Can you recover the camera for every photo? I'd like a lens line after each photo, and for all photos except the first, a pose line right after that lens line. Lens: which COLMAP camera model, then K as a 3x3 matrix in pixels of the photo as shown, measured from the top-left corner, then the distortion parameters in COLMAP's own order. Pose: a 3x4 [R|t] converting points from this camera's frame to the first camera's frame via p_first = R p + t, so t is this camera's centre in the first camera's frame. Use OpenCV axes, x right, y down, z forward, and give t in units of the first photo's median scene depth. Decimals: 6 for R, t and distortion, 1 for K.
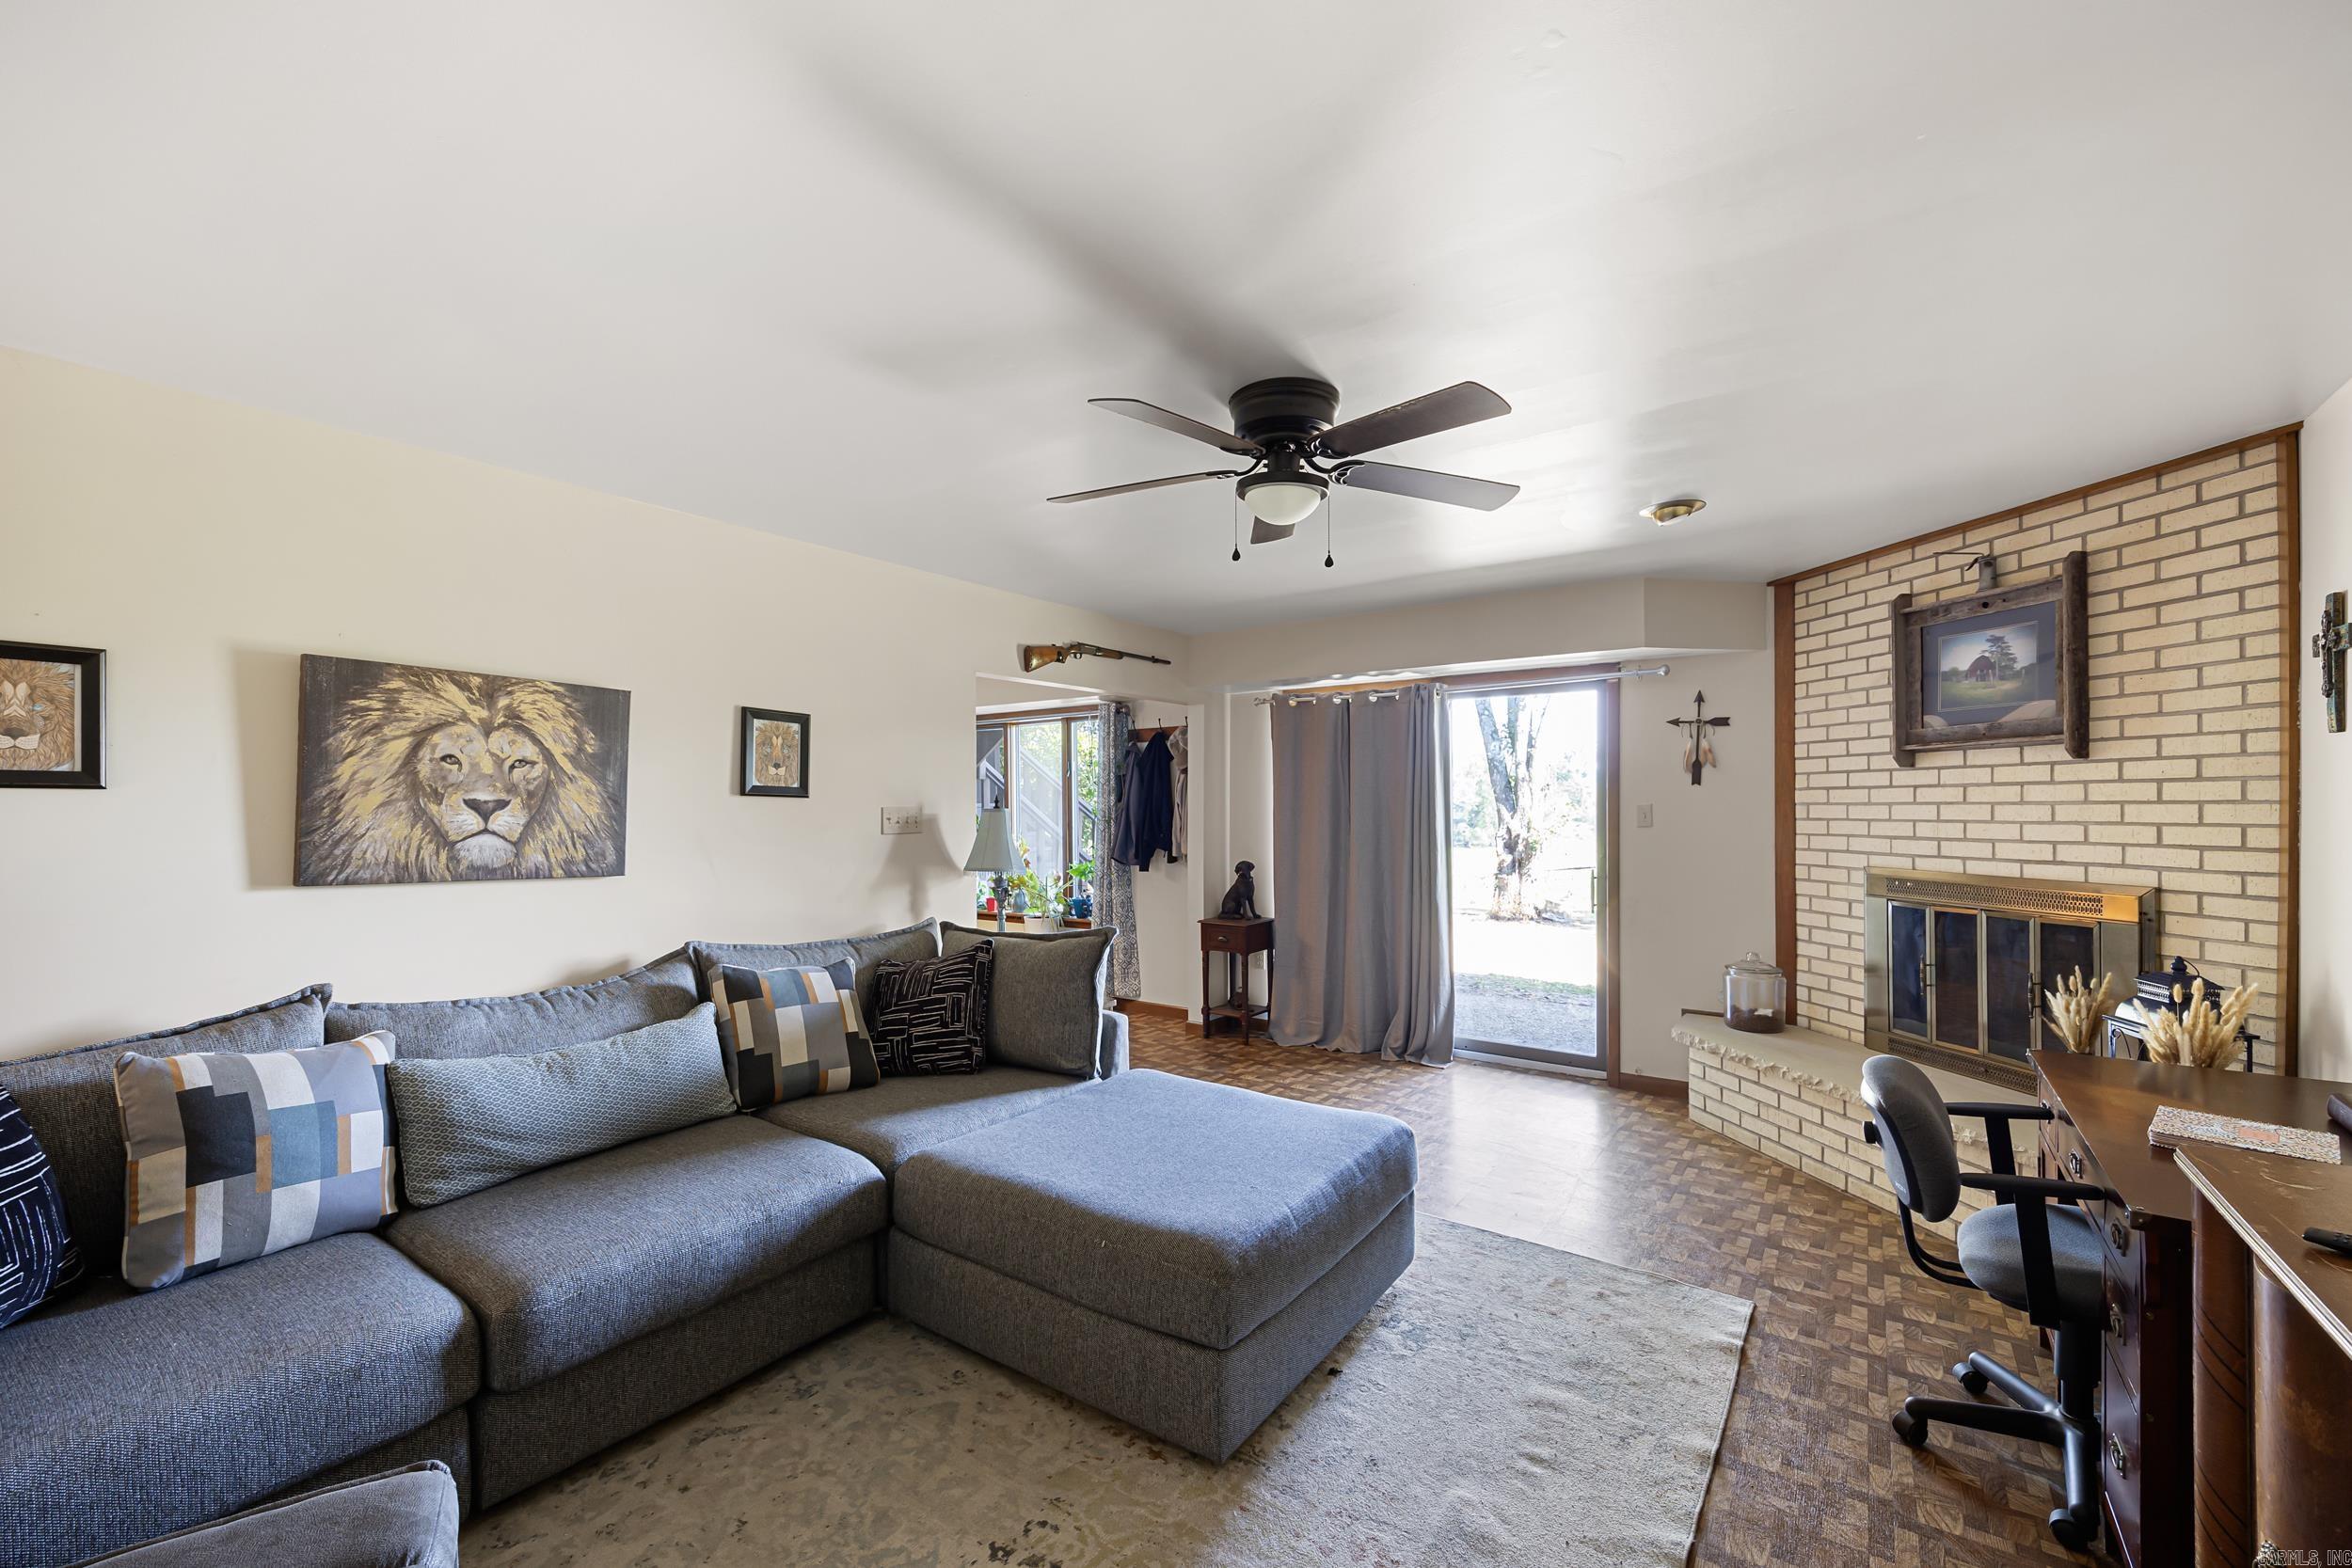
lens RADIAL K [[947.5, 0, 1187.2], [0, 947.5, 800.1], [0, 0, 1]] dist [0.001377, -0.000303]
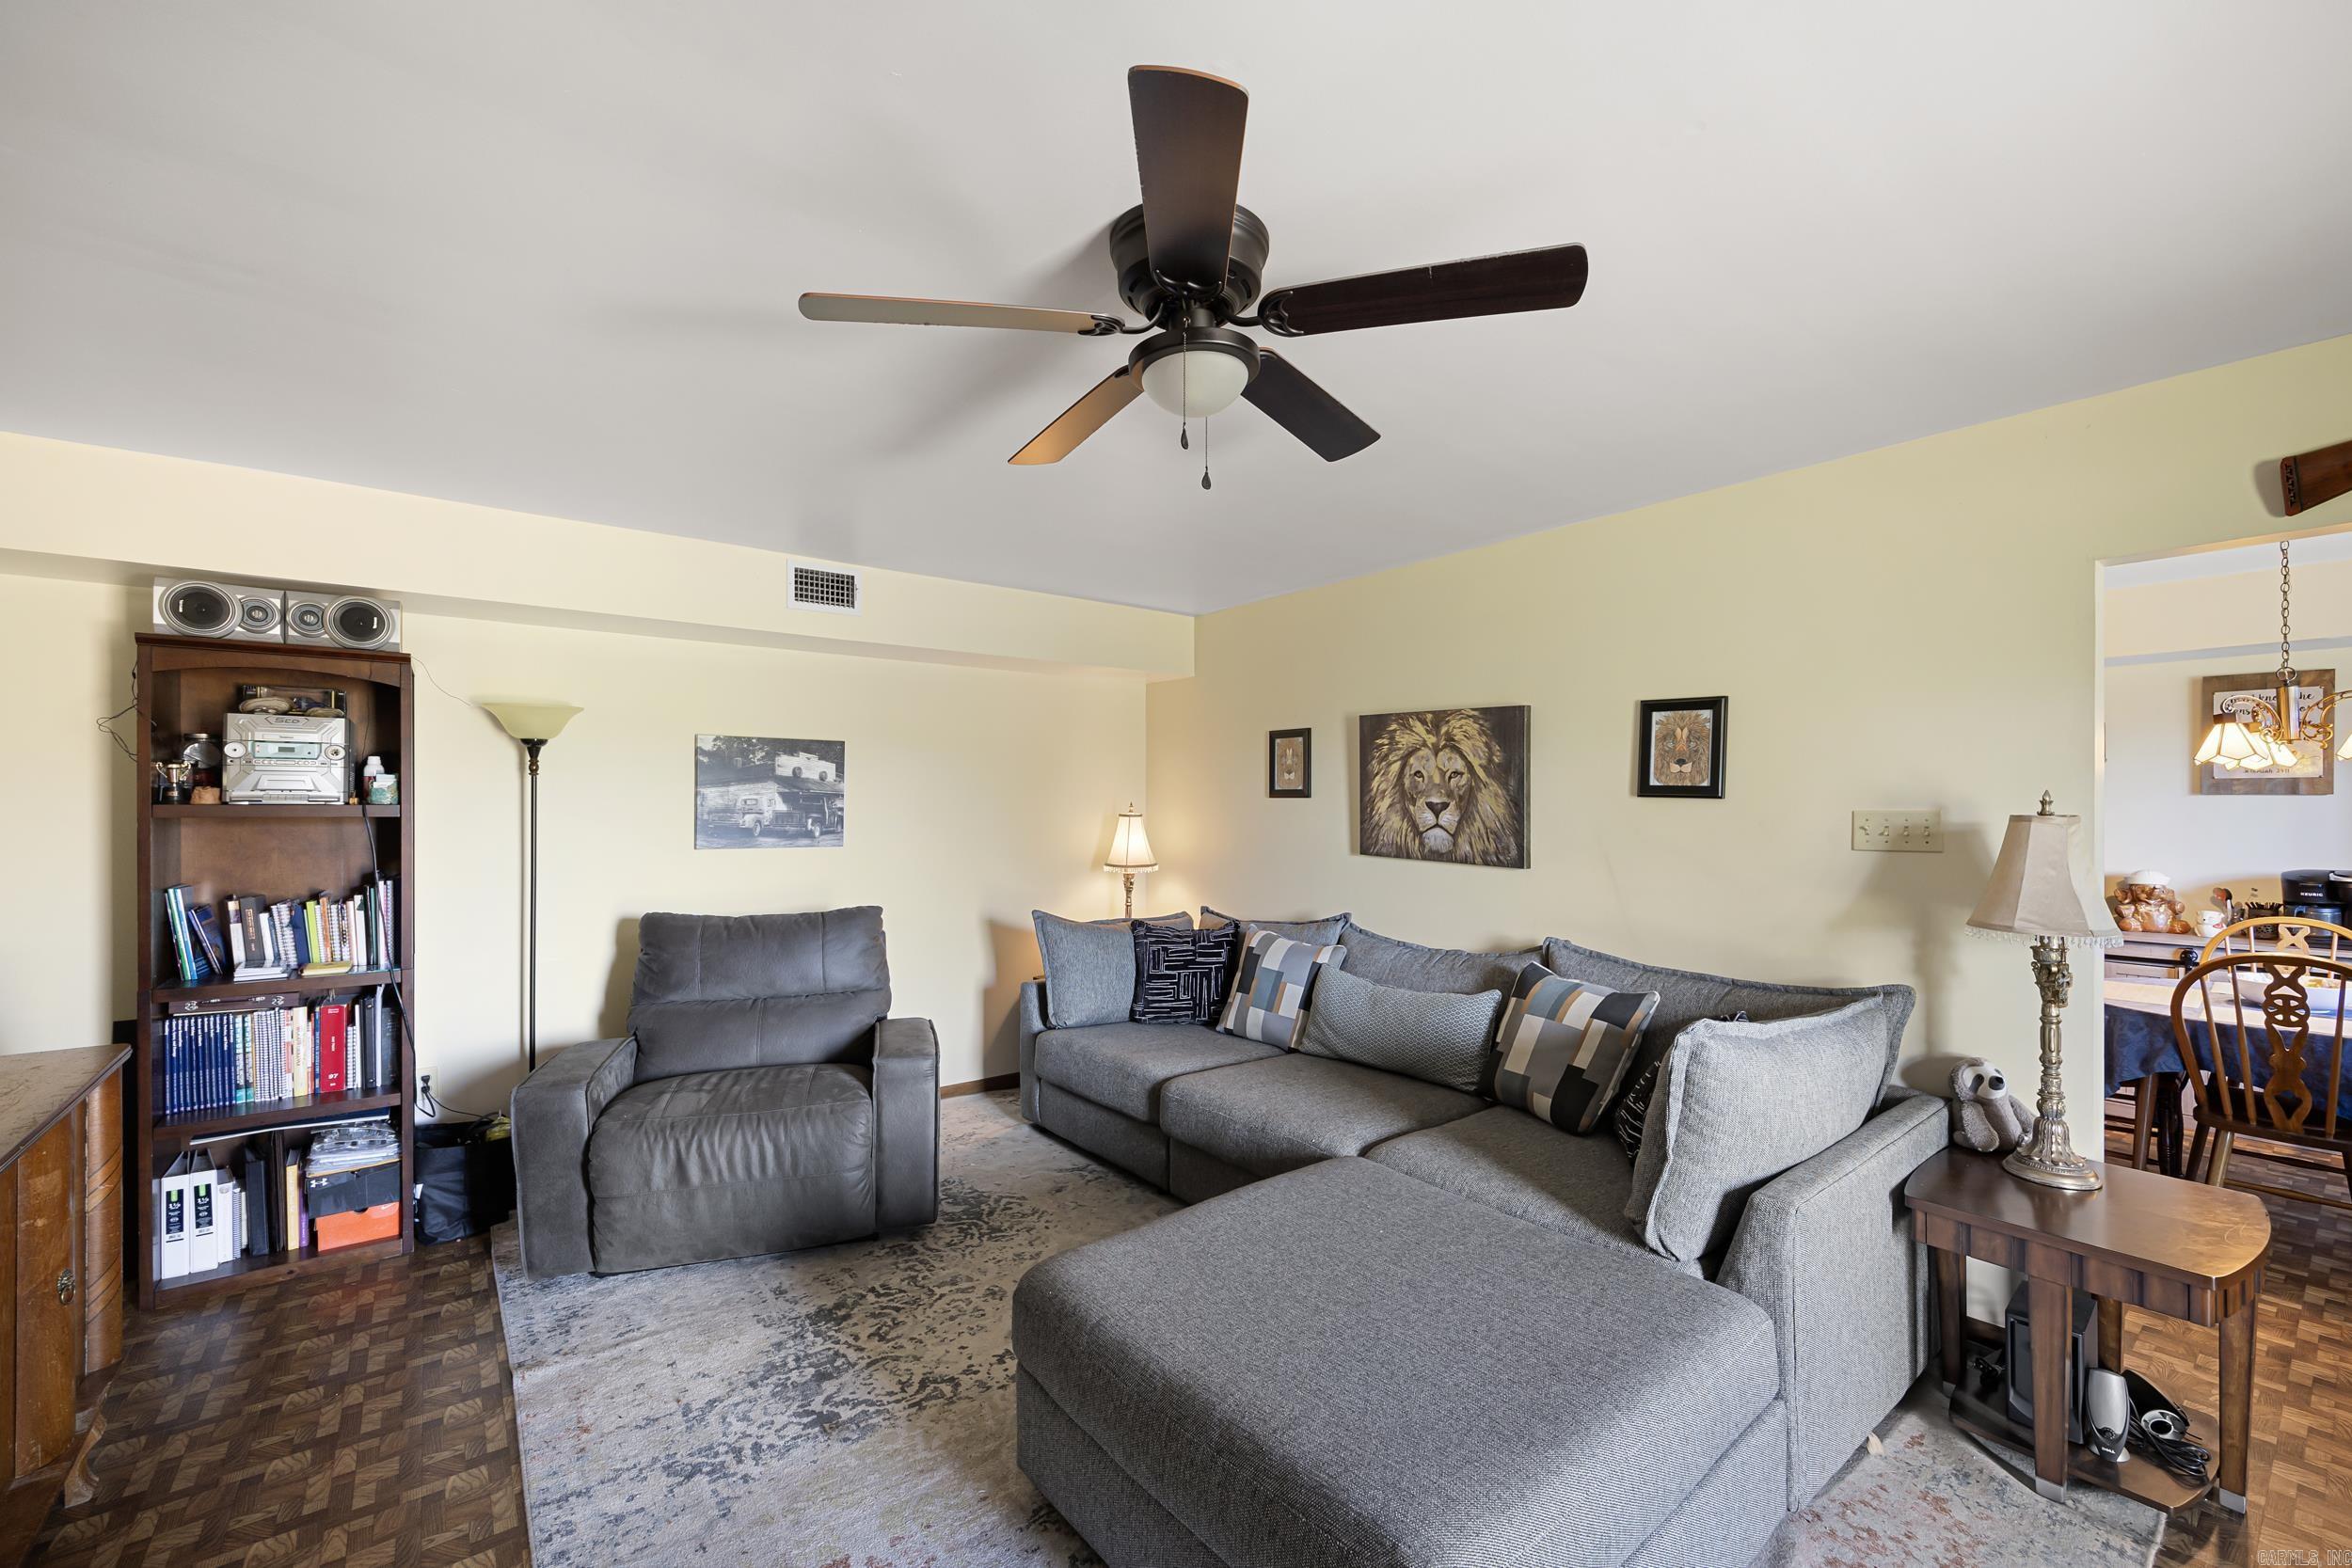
lens RADIAL K [[947.5, 0, 1186.0], [0, 947.5, 790.4], [0, 0, 1]] dist [0.001377, -0.000303]
pose [[-0.272468, -0.020155, -0.961954, 0.662266], [-0.001939, 0.999790, -0.020399, 0.010783], [0.962163, -0.003692, -0.272450, 1.007510]]
